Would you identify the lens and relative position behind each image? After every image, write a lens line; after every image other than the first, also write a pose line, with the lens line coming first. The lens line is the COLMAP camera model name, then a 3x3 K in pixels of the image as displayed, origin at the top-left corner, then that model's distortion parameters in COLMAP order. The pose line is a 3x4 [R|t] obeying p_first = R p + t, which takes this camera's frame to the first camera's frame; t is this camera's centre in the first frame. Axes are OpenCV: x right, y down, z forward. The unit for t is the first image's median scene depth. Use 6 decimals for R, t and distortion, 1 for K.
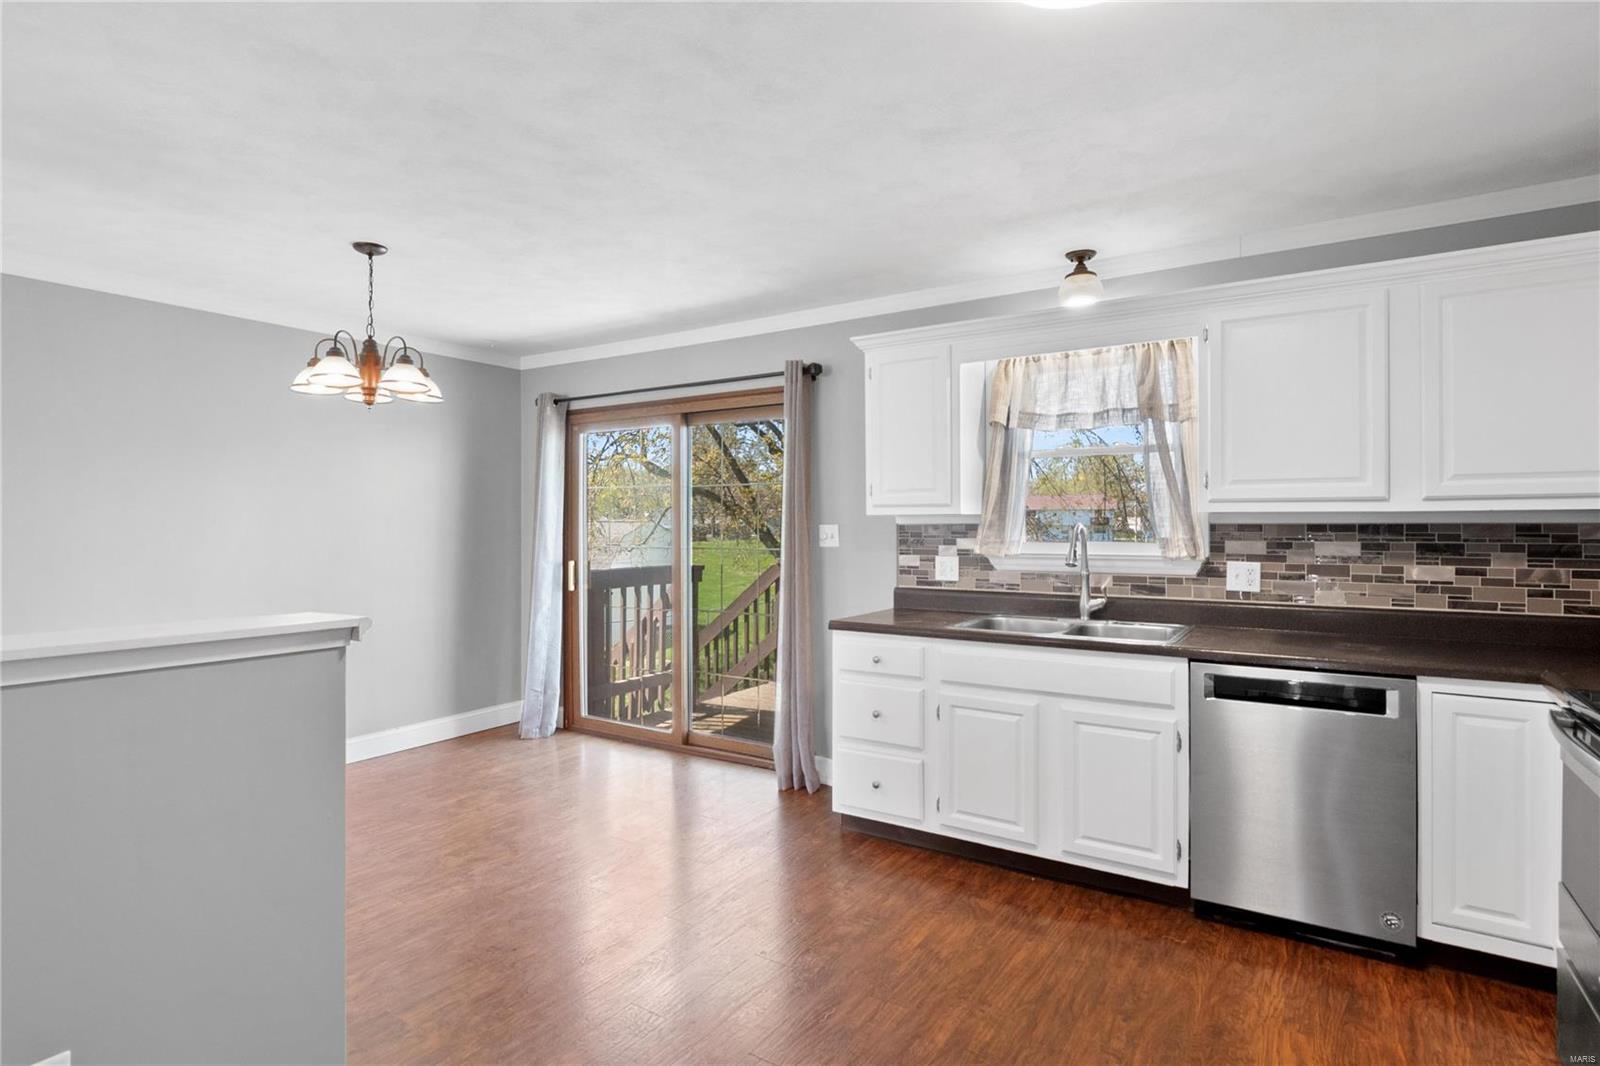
lens RADIAL K [[788.7, 0, 798.6], [0, 788.7, 535.4], [0, 0, 1]] dist [-0.000794, -0.004504]
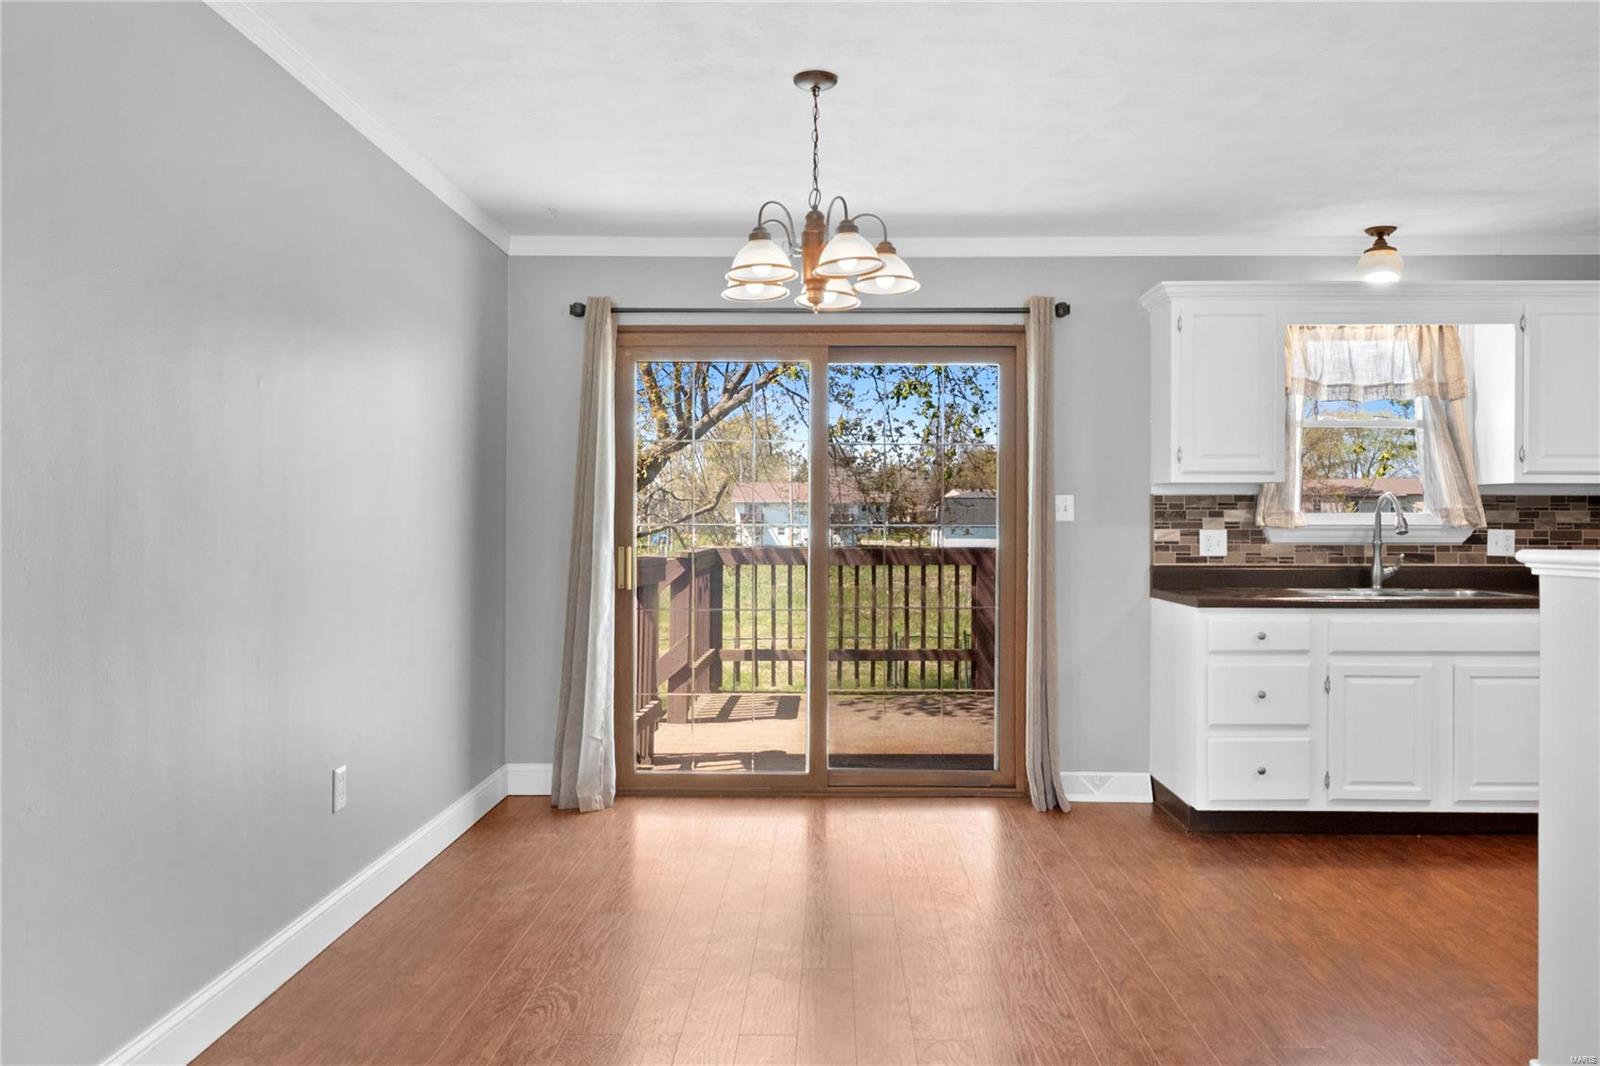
lens RADIAL K [[1163.1, 0, 793.7], [0, 1163.1, 520.8], [0, 0, 1]] dist [0.005091, 0.002888]
pose [[0.854014, 0.004322, 0.520232, -1.064475], [0.003188, 0.999903, -0.013541, 0.037519], [-0.520240, 0.013222, 0.853918, 0.107738]]
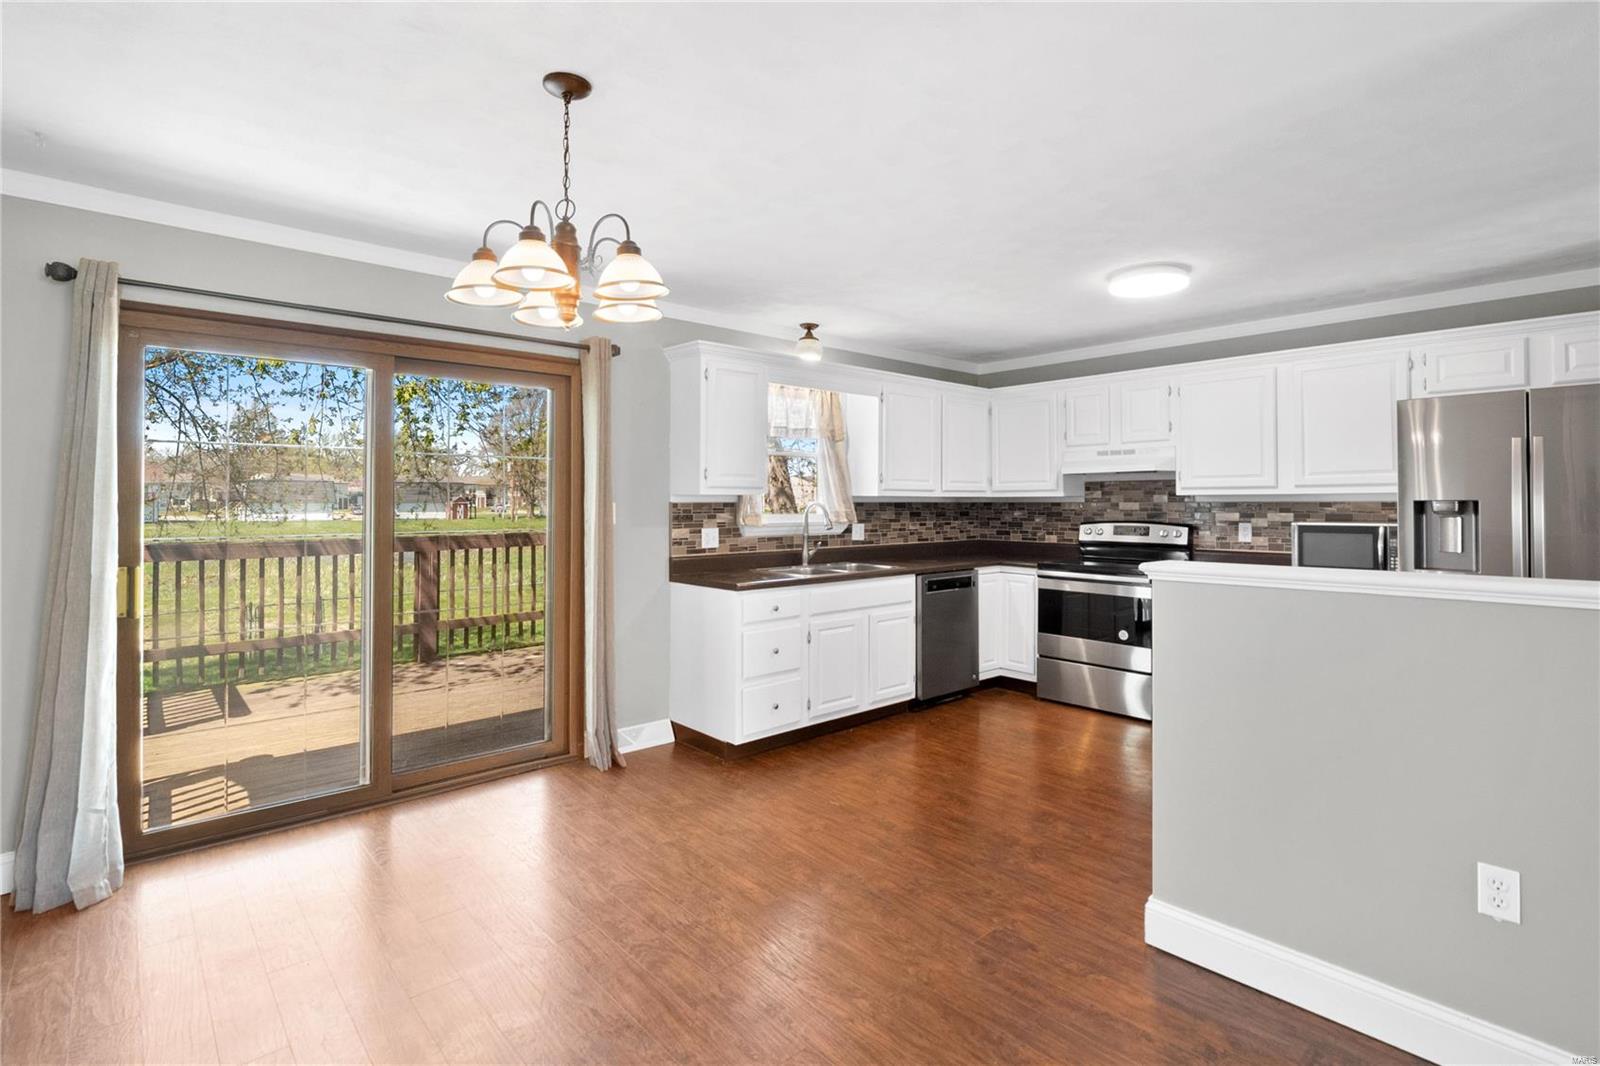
lens RADIAL K [[788.7, 0, 819.8], [0, 788.7, 492.4], [0, 0, 1]] dist [-0.000794, -0.004504]
pose [[0.257161, 0.012174, 0.966292, -1.096797], [0.011666, 0.999809, -0.015701, -0.009366], [-0.966298, 0.015311, 0.256969, 0.584446]]
